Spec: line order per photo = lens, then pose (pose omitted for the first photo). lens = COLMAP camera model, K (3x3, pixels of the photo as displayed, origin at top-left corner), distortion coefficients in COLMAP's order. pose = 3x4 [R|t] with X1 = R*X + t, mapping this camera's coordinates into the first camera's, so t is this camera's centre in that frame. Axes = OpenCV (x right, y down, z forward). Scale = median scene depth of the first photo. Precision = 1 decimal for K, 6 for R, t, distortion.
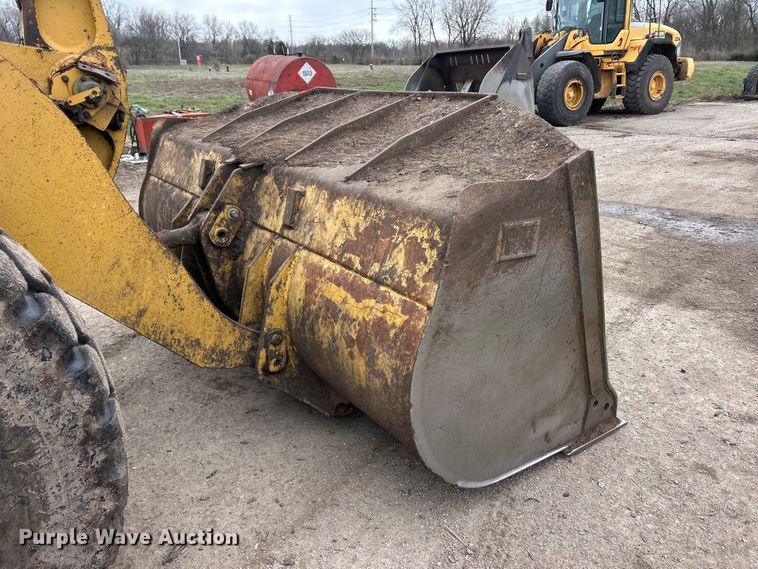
lens RADIAL K [[565.6, 0, 379.0], [0, 565.6, 284.5], [0, 0, 1]] dist [0.060157, -0.071969]
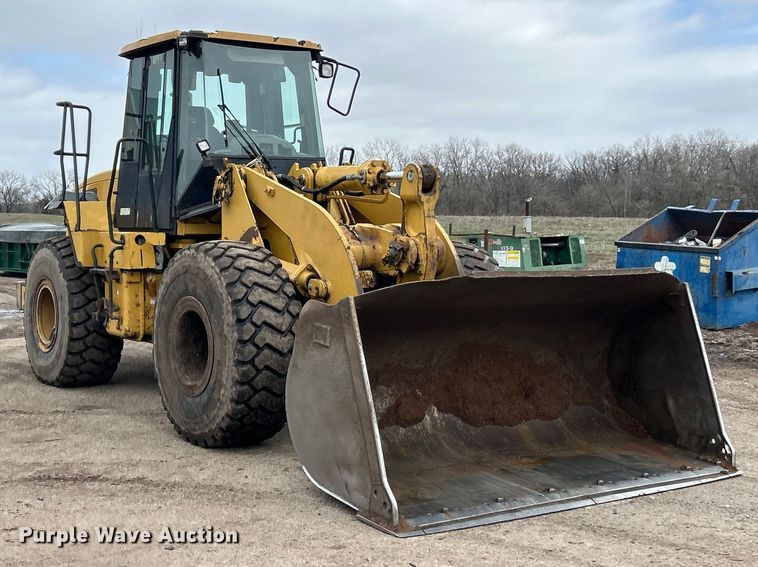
lens RADIAL K [[1080.8, 0, 344.6], [0, 1080.8, 259.4], [0, 0, 1]] dist [0.185085, -0.647087]
pose [[-0.054811, 0.053690, -0.997052, 3.125471], [-0.368391, 0.927019, 0.070170, -0.483837], [0.928054, 0.371152, -0.031032, 0.887397]]
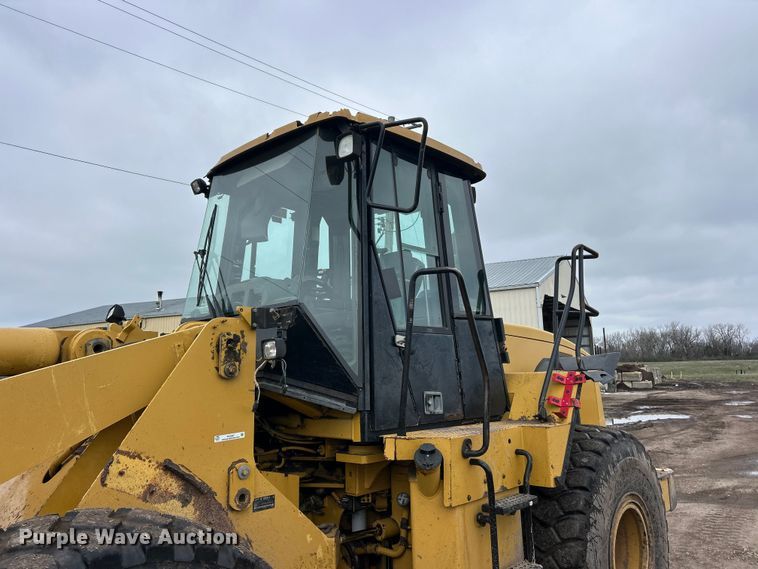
lens RADIAL K [[567.5, 0, 378.2], [0, 567.5, 278.6], [0, 0, 1]] dist [0.051658, -0.041051]
pose [[-0.982803, 0.010966, -0.184333, -1.437153], [-0.028972, 0.976715, 0.212573, -0.866849], [0.182372, 0.214258, -0.959601, 1.801269]]
